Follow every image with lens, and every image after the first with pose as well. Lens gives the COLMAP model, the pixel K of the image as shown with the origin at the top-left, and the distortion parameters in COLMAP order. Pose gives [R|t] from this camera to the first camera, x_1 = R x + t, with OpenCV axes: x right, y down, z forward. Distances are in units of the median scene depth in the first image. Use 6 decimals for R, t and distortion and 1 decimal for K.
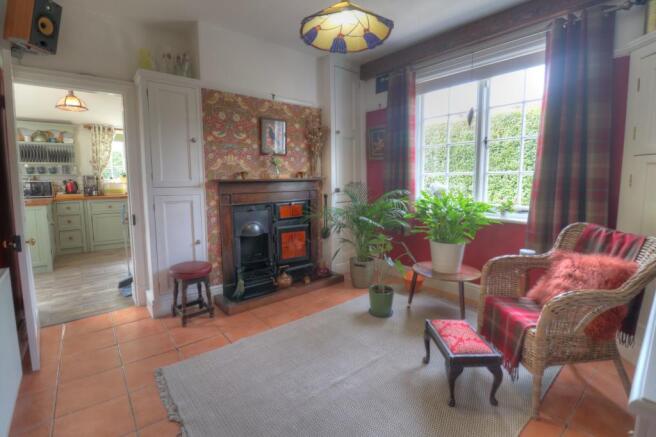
lens RADIAL K [[304.4, 0, 326.2], [0, 304.4, 214.2], [0, 0, 1]] dist [-0.021213, -0.002522]
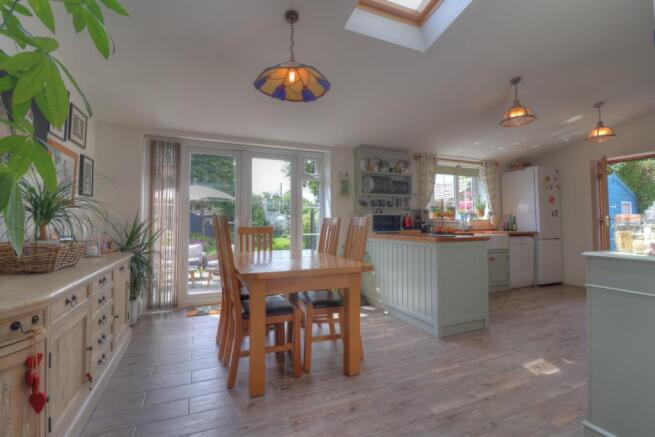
lens RADIAL K [[304.0, 0, 328.7], [0, 304.0, 212.7], [0, 0, 1]] dist [-0.021213, -0.002522]
pose [[0.958707, -0.005153, -0.284350, -0.828052], [-0.037402, 0.988867, -0.144023, 0.019553], [0.281927, 0.148711, 0.947841, 0.086822]]
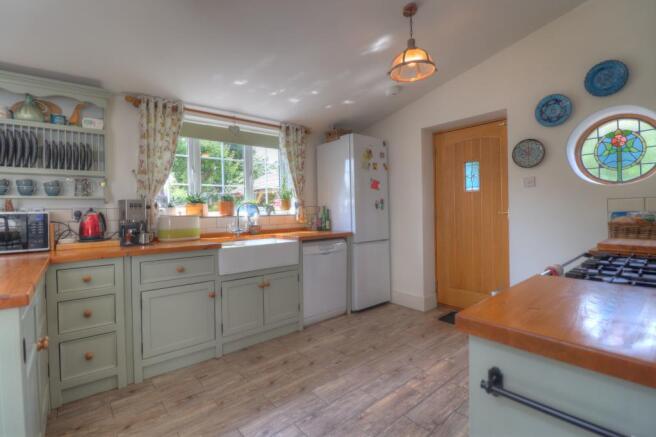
lens RADIAL K [[304.4, 0, 329.6], [0, 304.4, 215.3], [0, 0, 1]] dist [-0.021213, -0.002522]
pose [[0.999854, -0.010130, 0.013735, -0.511718], [0.011433, 0.995084, -0.098371, -0.058689], [-0.012671, 0.098514, 0.995055, 0.557172]]
